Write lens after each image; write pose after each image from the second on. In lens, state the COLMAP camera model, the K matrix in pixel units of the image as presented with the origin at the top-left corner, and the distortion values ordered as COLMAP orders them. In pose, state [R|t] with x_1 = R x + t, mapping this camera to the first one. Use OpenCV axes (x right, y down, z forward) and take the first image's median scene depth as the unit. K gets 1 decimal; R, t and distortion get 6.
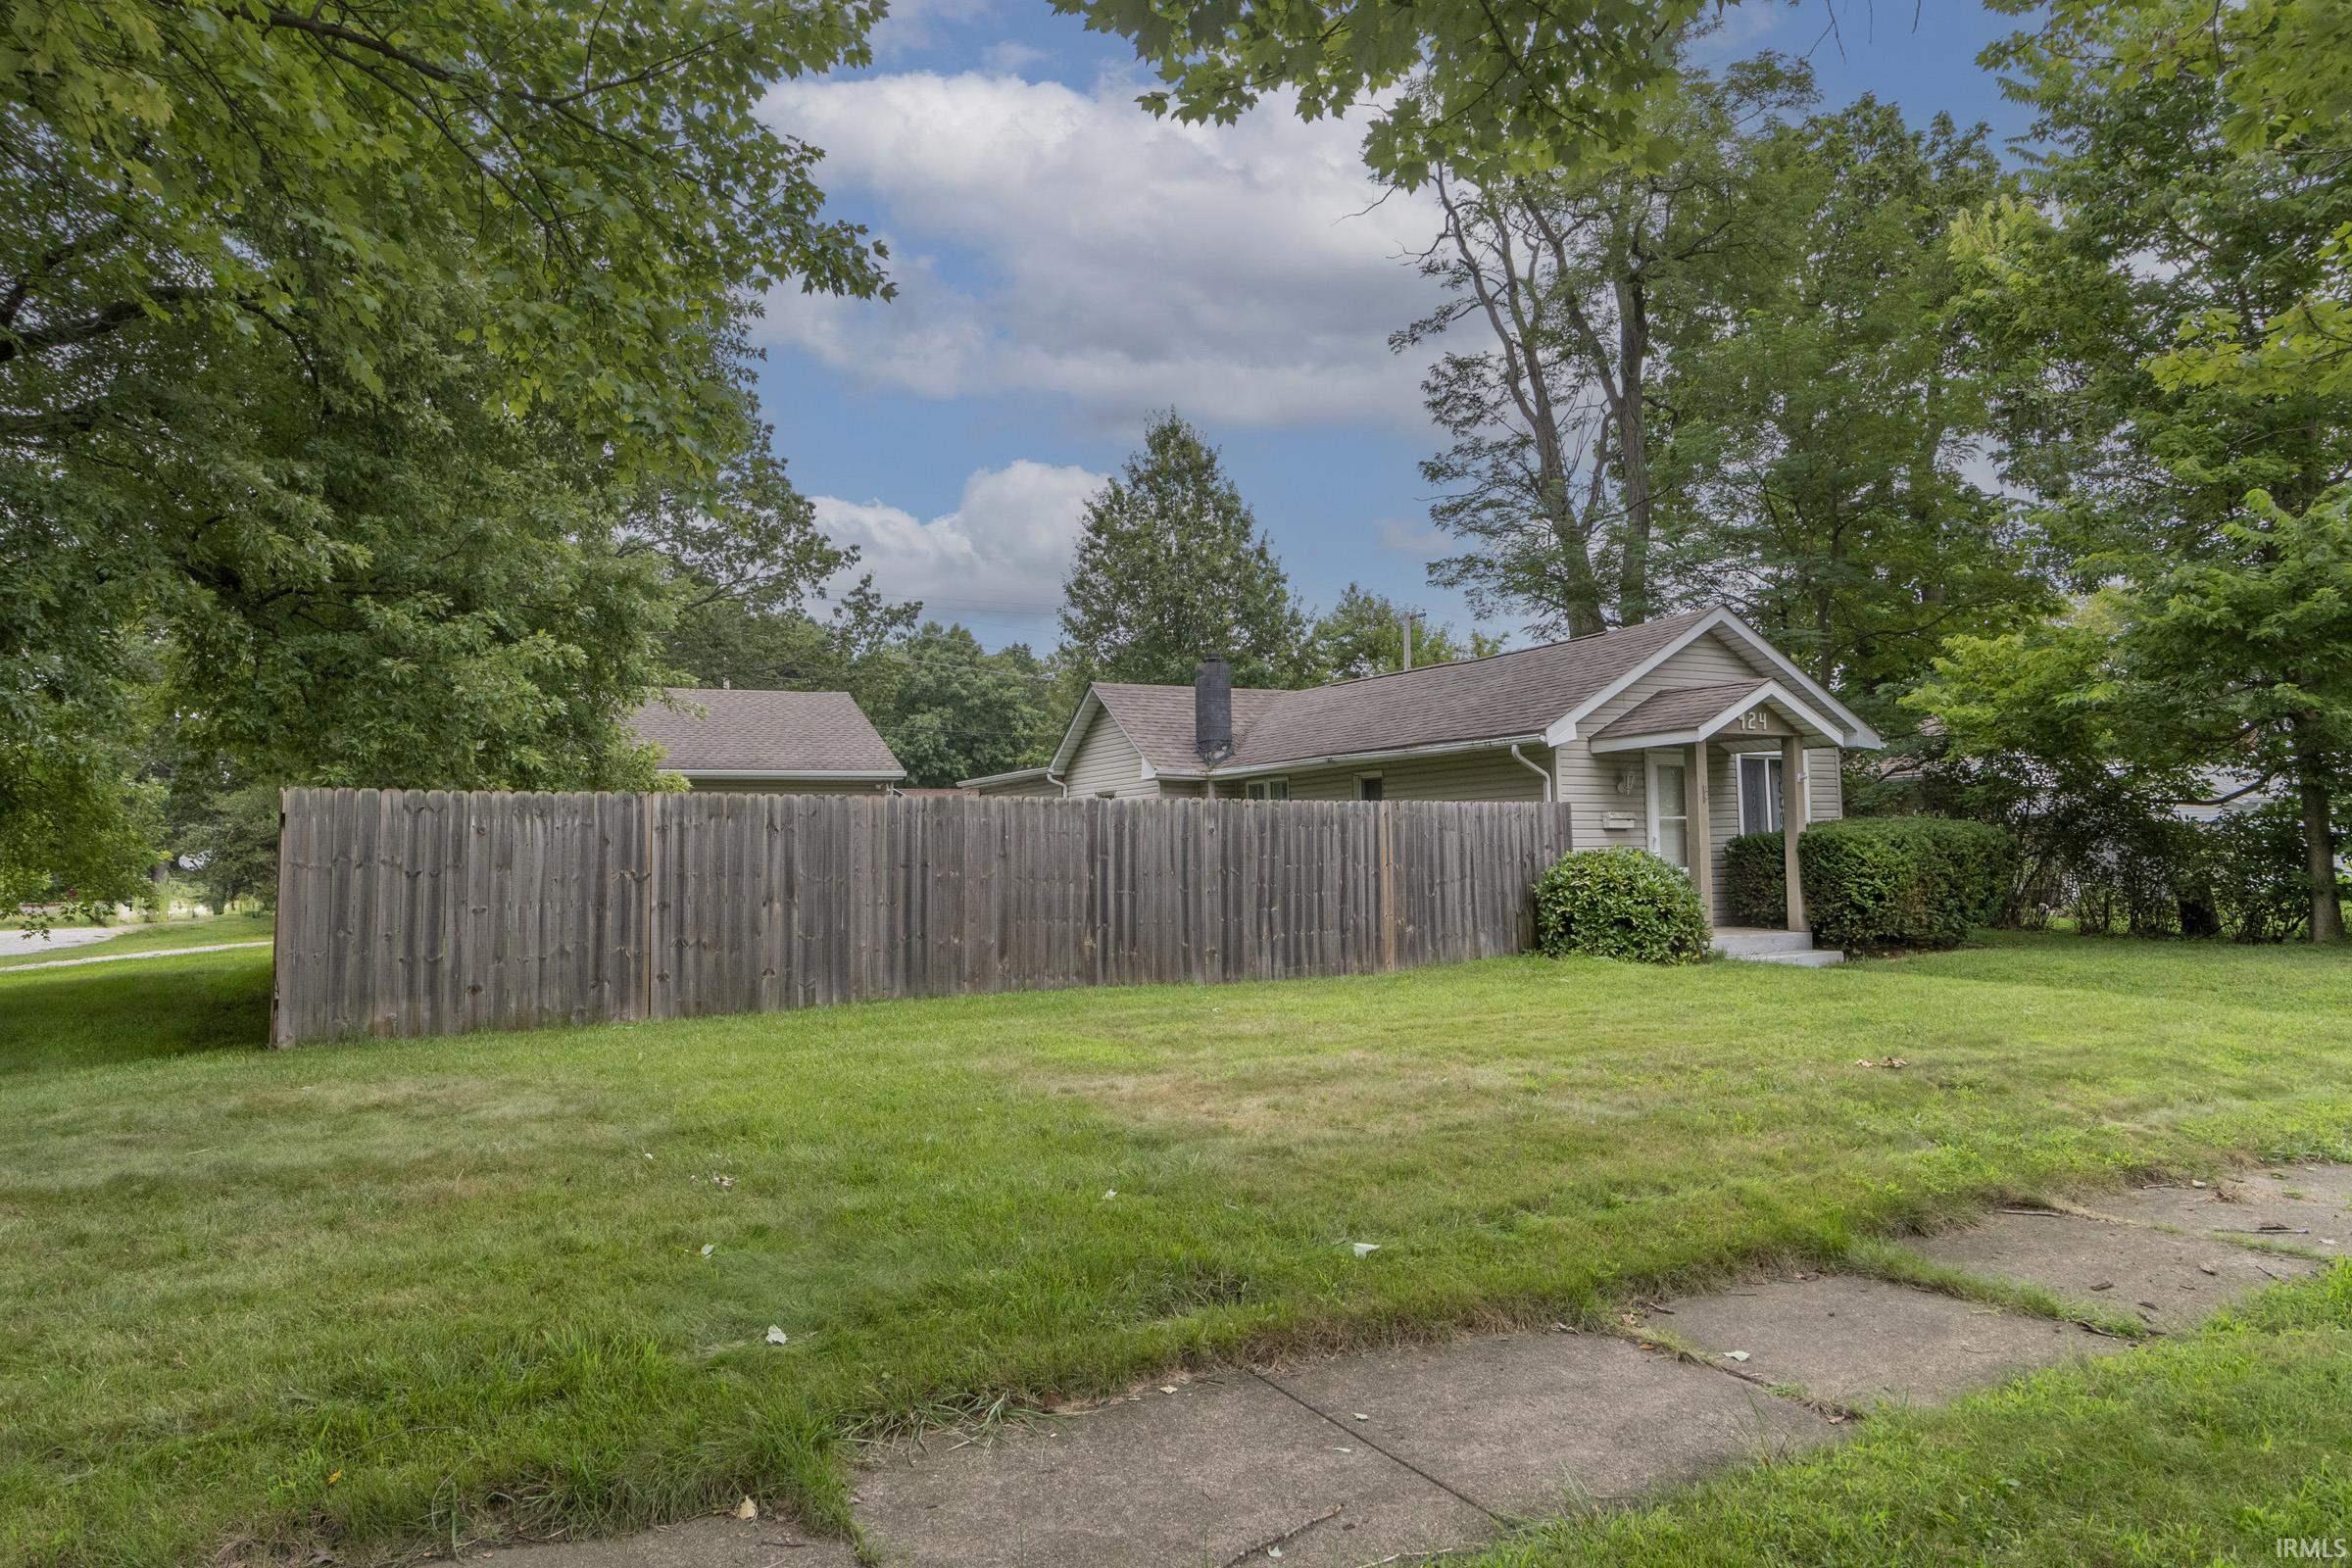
lens RADIAL K [[1367.6, 0, 1173.2], [0, 1367.6, 788.6], [0, 0, 1]] dist [0.003016, 0.000569]
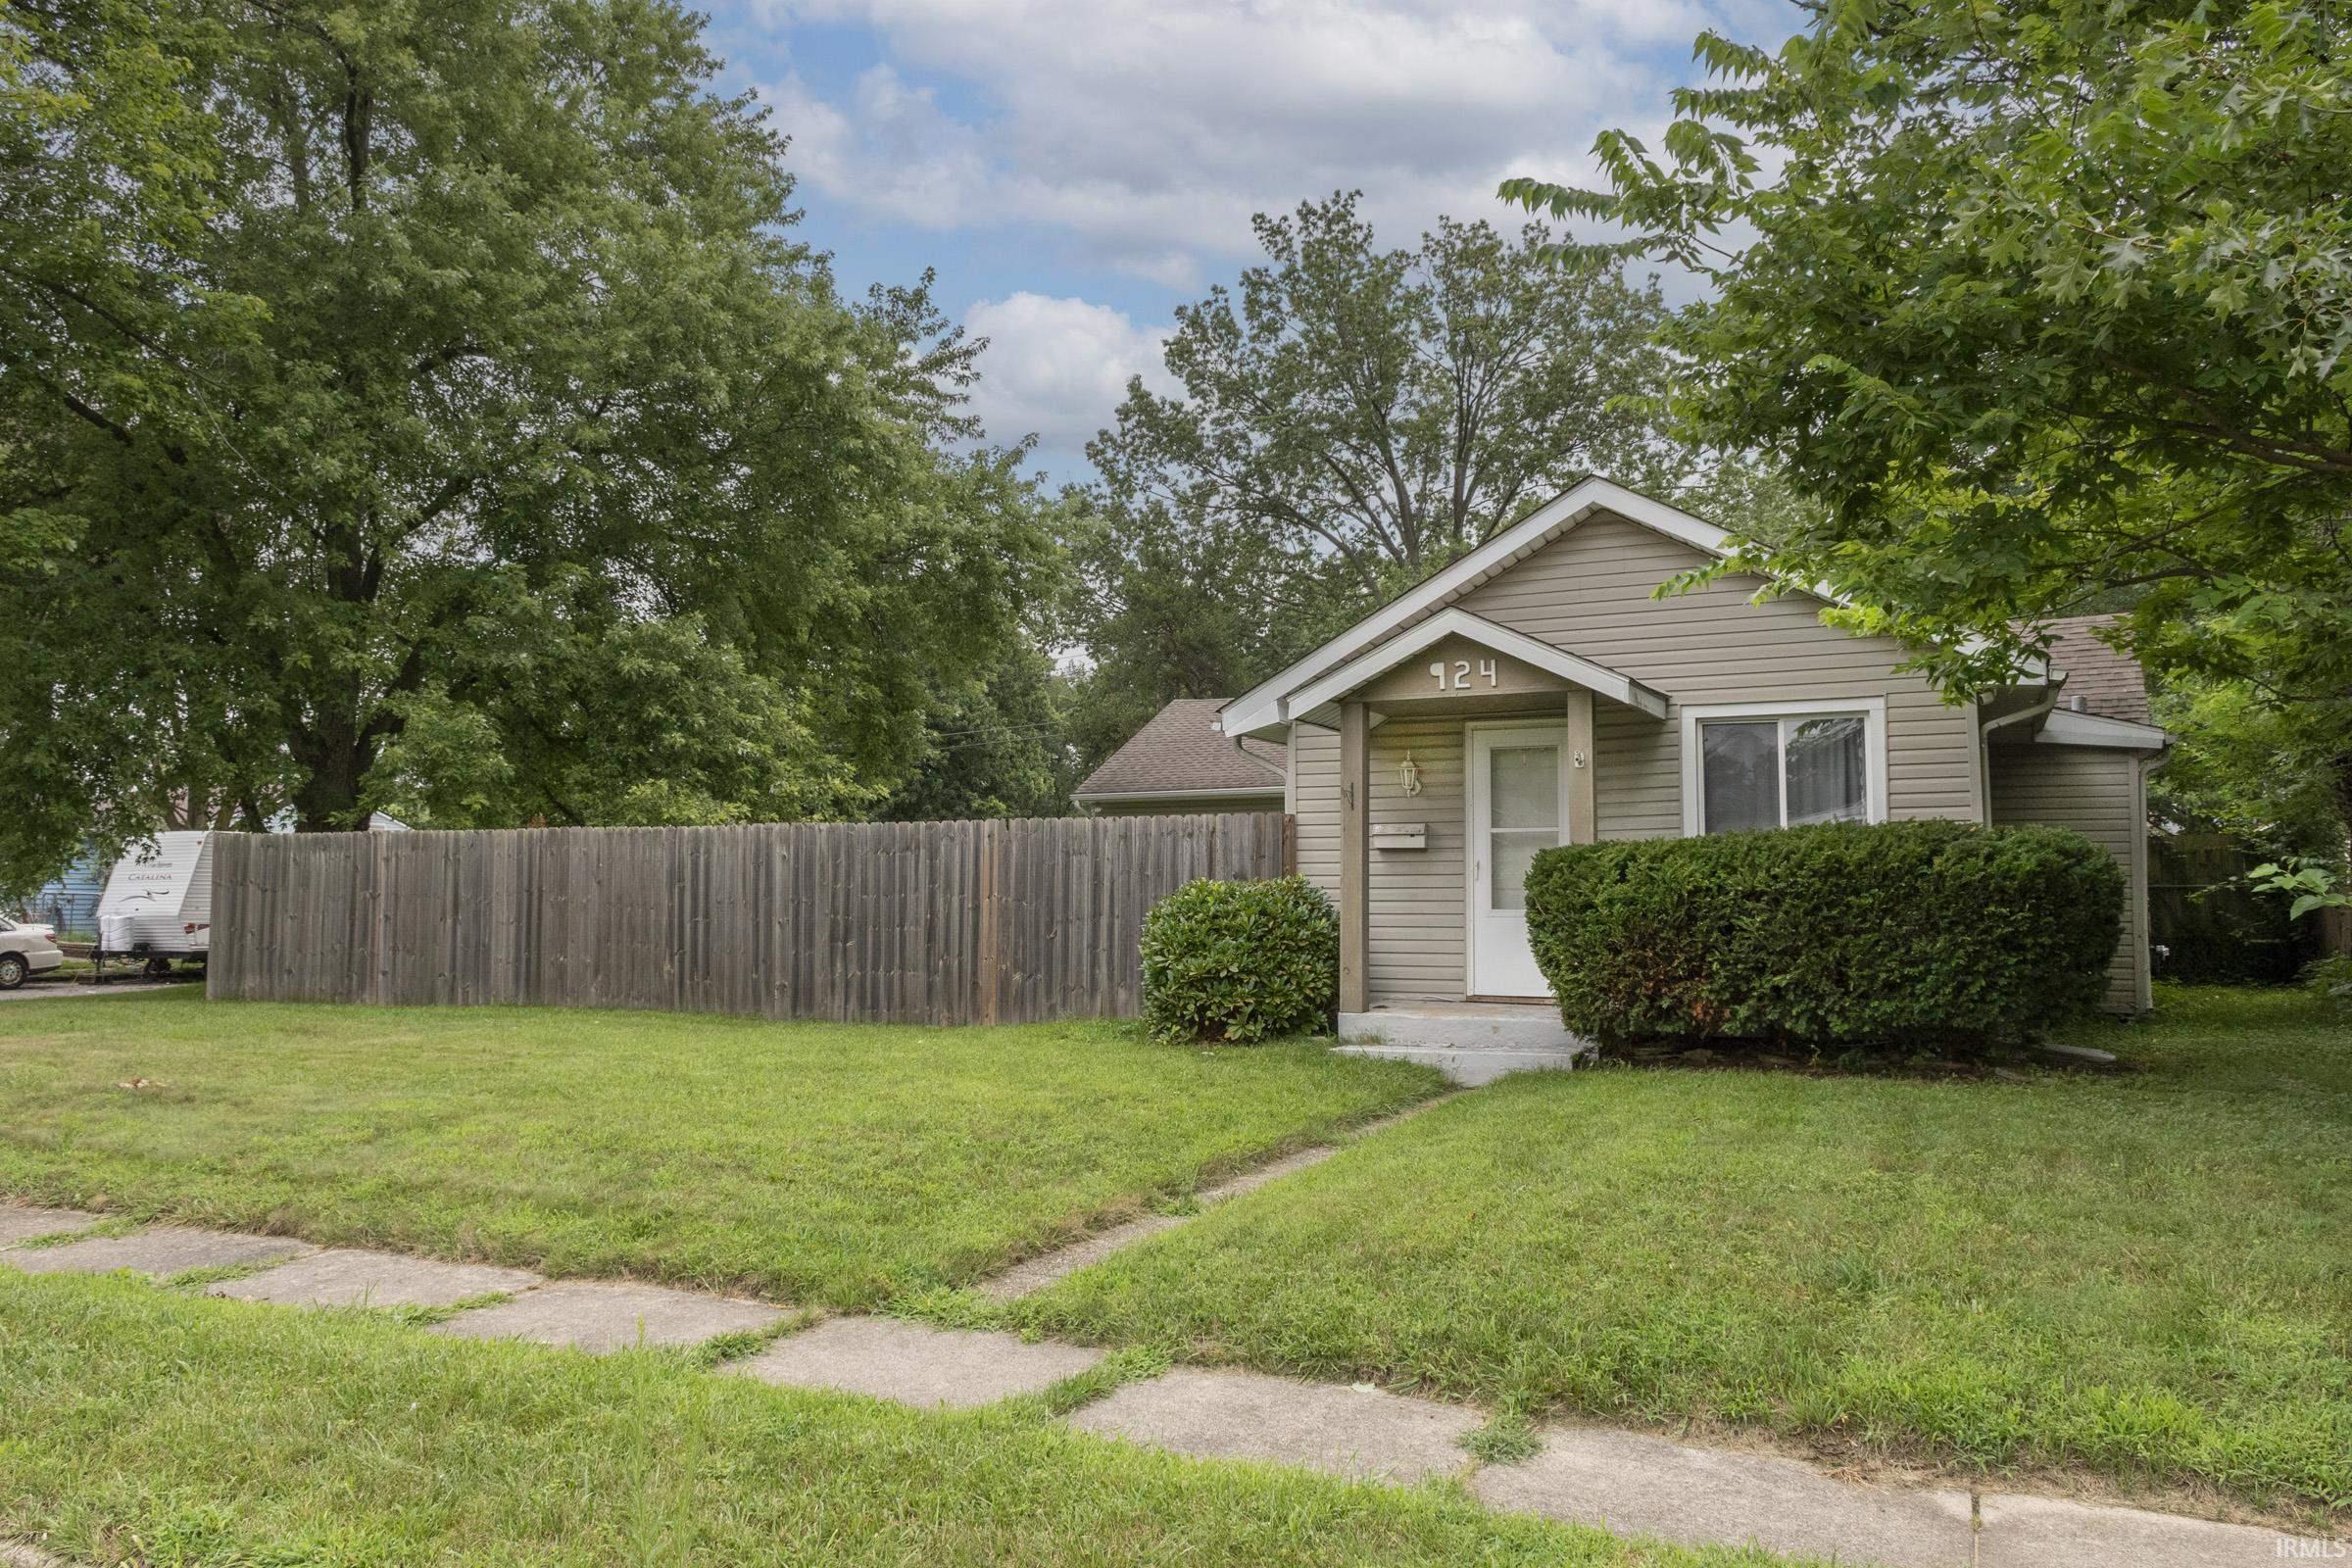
lens RADIAL K [[1851.9, 0, 1137.2], [0, 1851.9, 794.4], [0, 0, 1]] dist [-0.025959, 0.025697]
pose [[0.582651, -0.032637, -0.812067, 1.009516], [0.032954, 0.999320, -0.016519, 0.013908], [0.812054, -0.017136, 0.583330, 0.382888]]
